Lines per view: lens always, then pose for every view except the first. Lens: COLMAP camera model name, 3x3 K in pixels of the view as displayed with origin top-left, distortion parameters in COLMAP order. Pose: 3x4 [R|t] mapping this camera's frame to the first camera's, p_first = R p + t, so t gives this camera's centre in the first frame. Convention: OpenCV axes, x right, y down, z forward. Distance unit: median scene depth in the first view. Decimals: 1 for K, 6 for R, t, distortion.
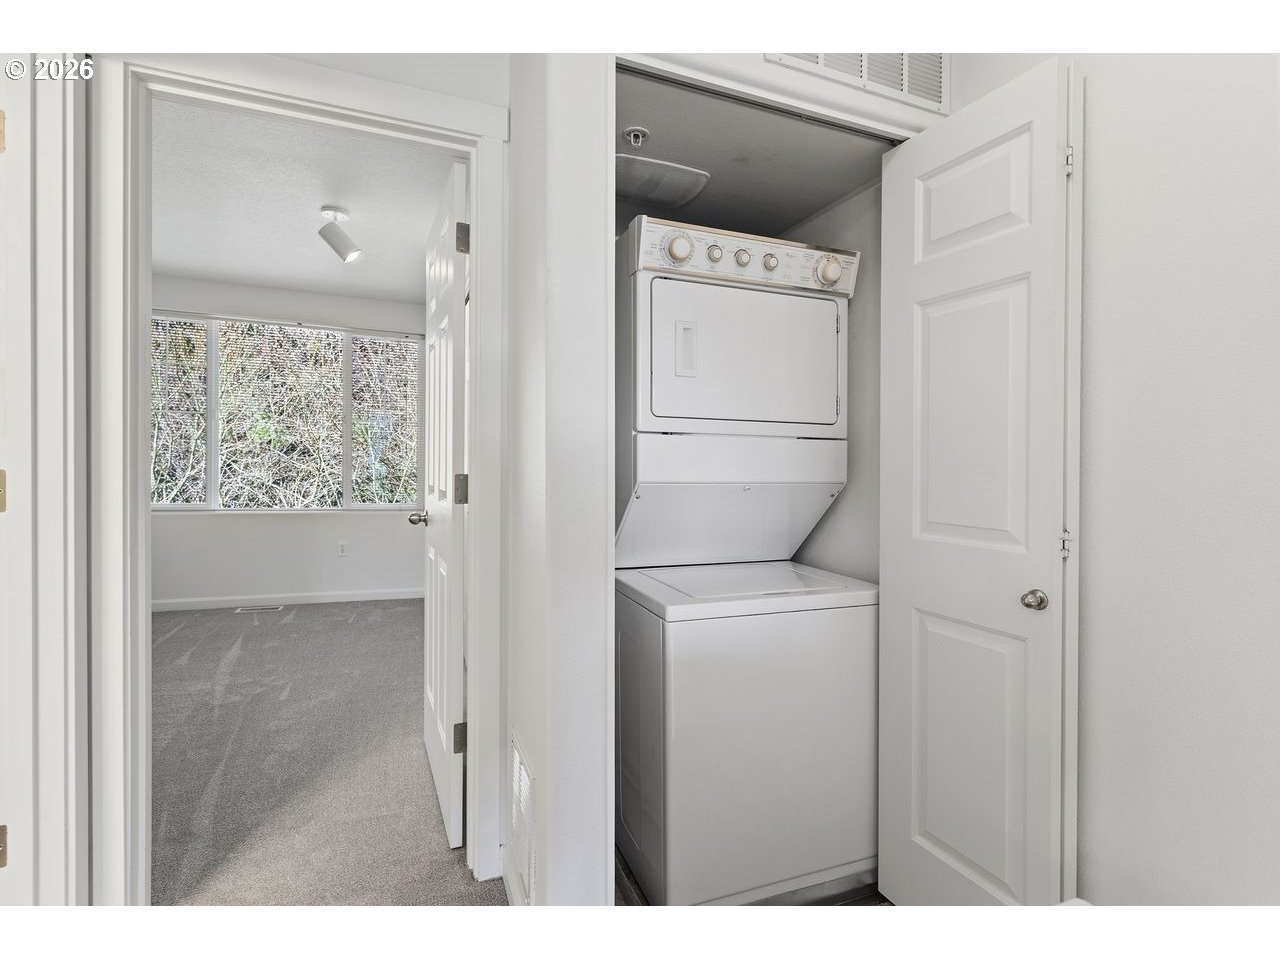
lens RADIAL K [[606.0, 0, 652.8], [0, 606.0, 478.9], [0, 0, 1]] dist [-0.000572, -0.000028]
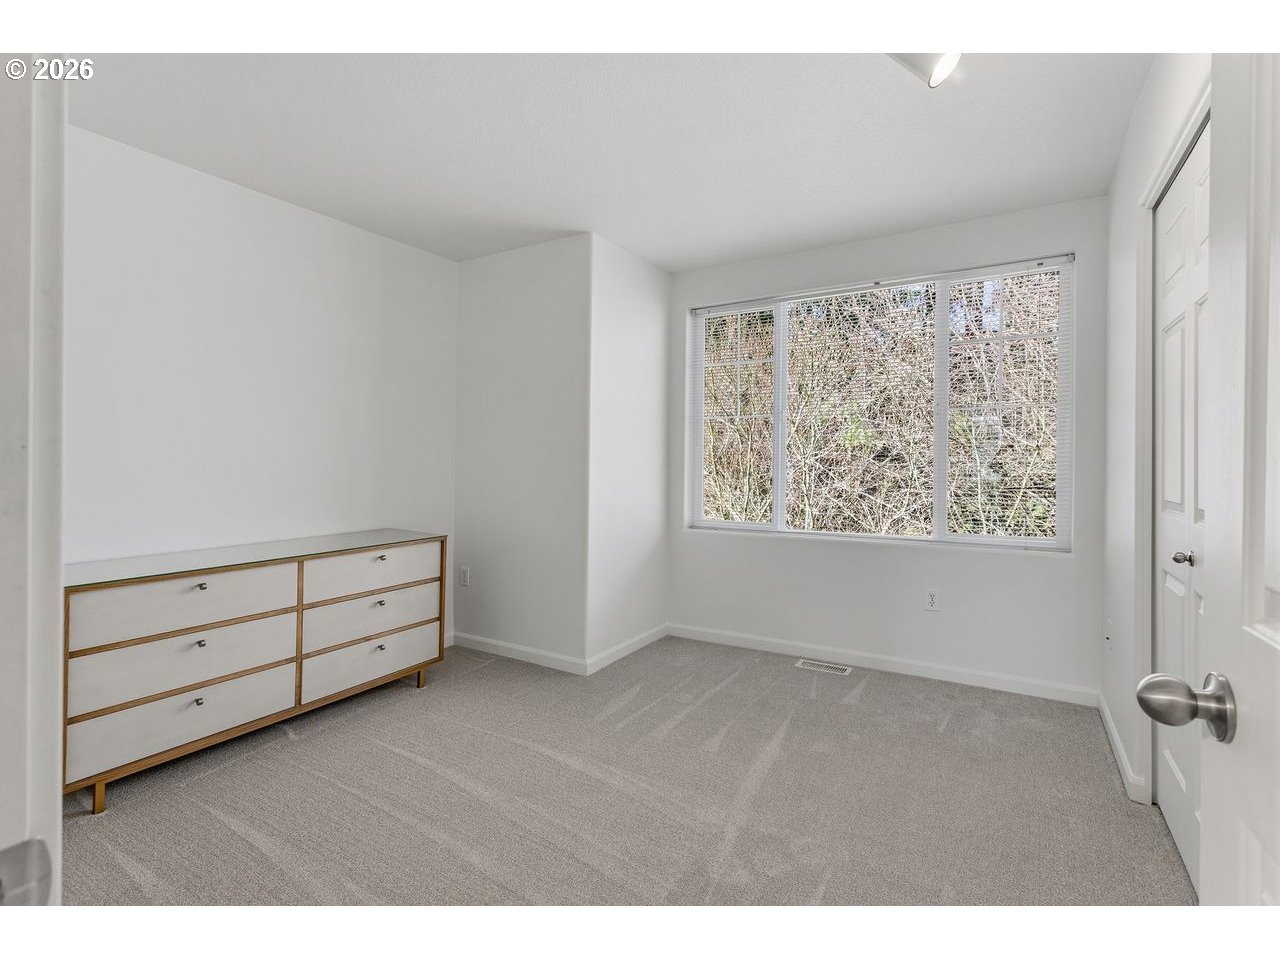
lens RADIAL K [[606.0, 0, 652.8], [0, 606.0, 478.9], [0, 0, 1]] dist [-0.000572, -0.000028]
pose [[0.604161, 0.002079, -0.796860, -0.163684], [-0.009467, 0.999945, -0.004569, -0.012299], [0.796806, 0.010305, 0.604147, 0.344007]]
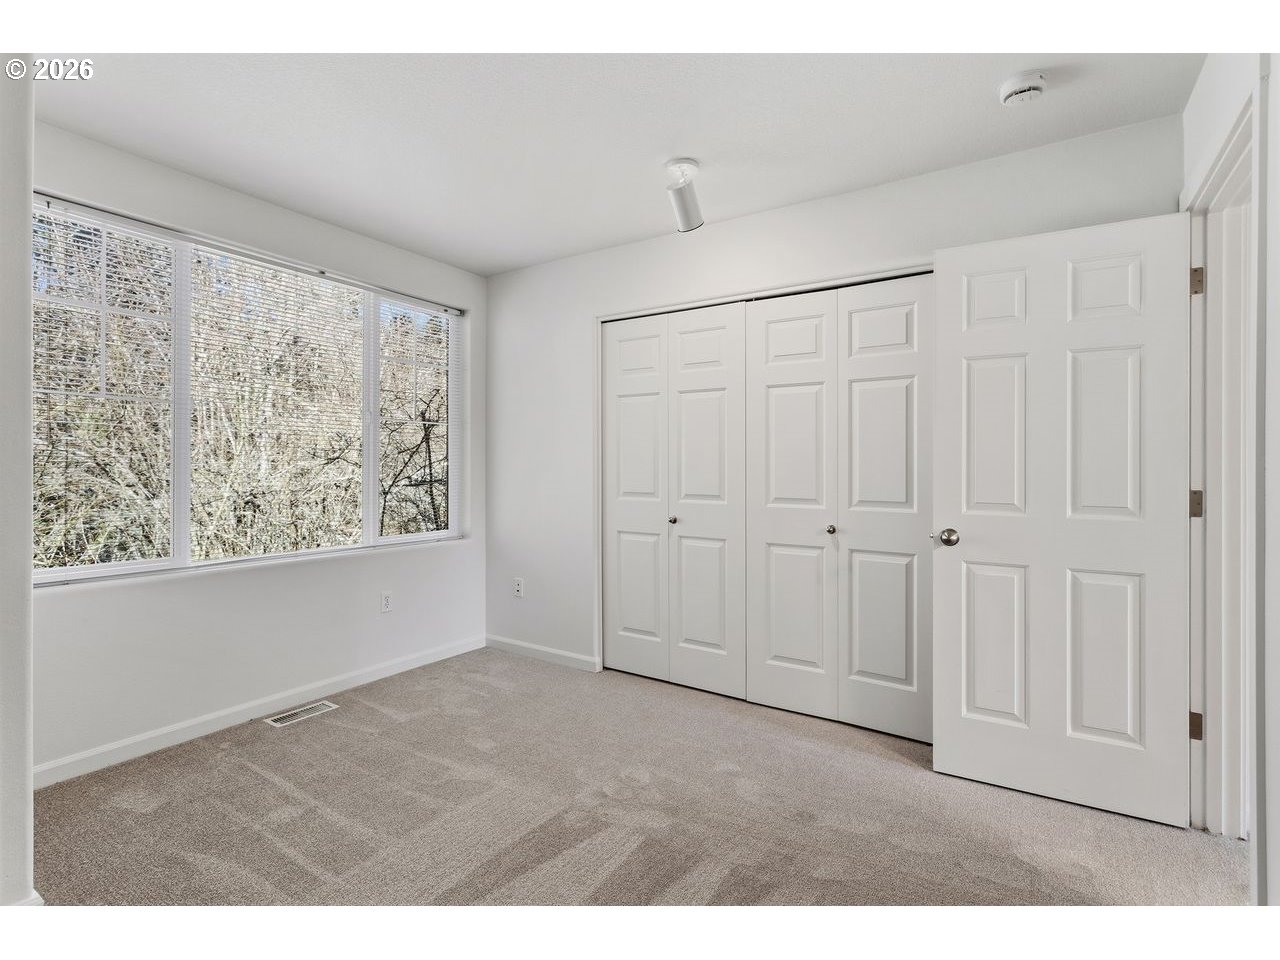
lens RADIAL K [[606.0, 0, 652.8], [0, 606.0, 478.9], [0, 0, 1]] dist [-0.000572, -0.000028]
pose [[0.809579, -0.018208, 0.586729, -0.674705], [0.016729, 0.999828, 0.007945, -0.026172], [-0.586773, 0.003384, 0.809744, 0.249513]]
